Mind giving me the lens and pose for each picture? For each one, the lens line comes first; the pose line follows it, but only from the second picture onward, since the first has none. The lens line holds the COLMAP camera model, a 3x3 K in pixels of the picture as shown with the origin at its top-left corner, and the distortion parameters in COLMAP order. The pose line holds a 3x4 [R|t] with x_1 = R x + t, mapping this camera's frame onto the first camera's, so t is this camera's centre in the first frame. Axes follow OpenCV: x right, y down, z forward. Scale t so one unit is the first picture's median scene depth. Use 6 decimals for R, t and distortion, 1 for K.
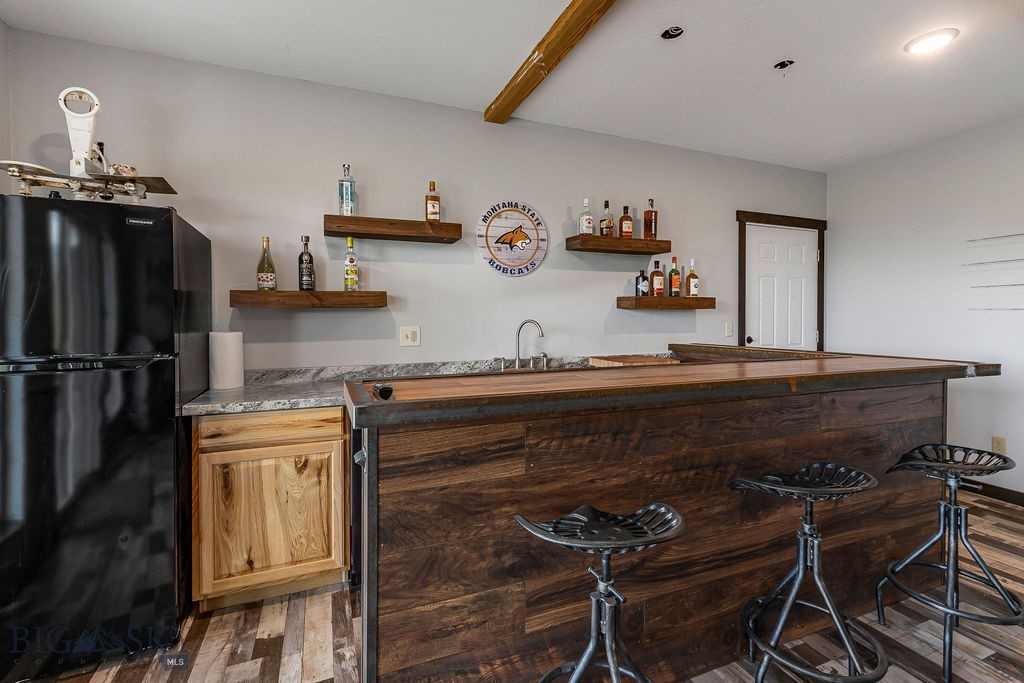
lens RADIAL K [[448.8, 0, 490.9], [0, 448.8, 324.7], [0, 0, 1]] dist [0.007496, -0.000463]
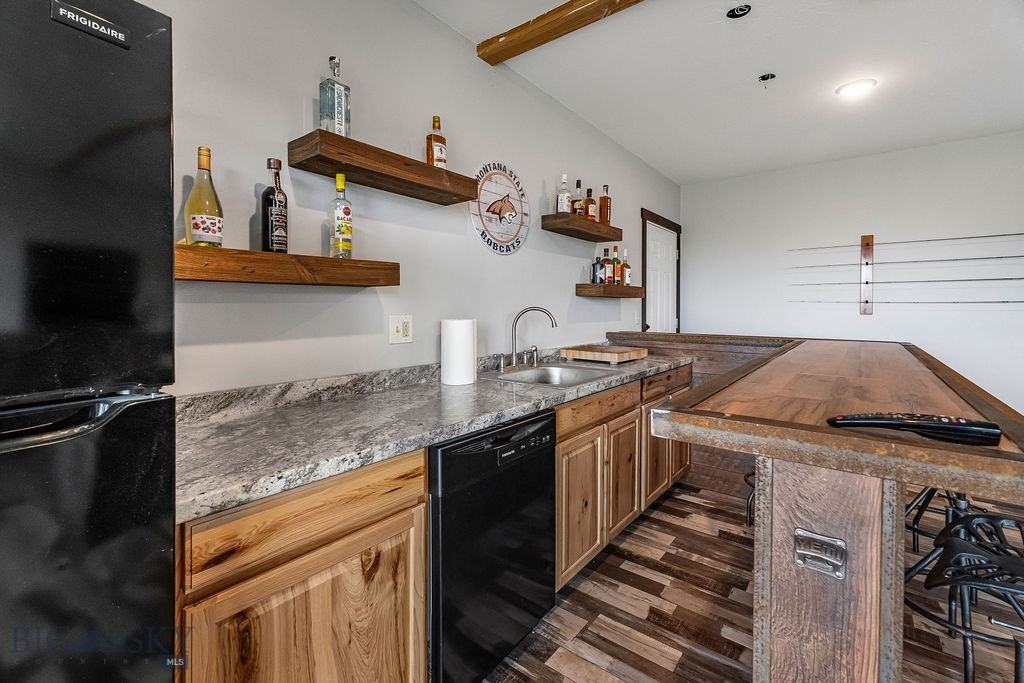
lens RADIAL K [[448.8, 0, 497.1], [0, 448.8, 311.7], [0, 0, 1]] dist [0.007496, -0.000463]
pose [[0.871629, 0.000944, 0.490165, -0.372859], [0.002057, 0.999982, -0.005584, 0.002398], [-0.490162, 0.005875, 0.871612, 0.294316]]
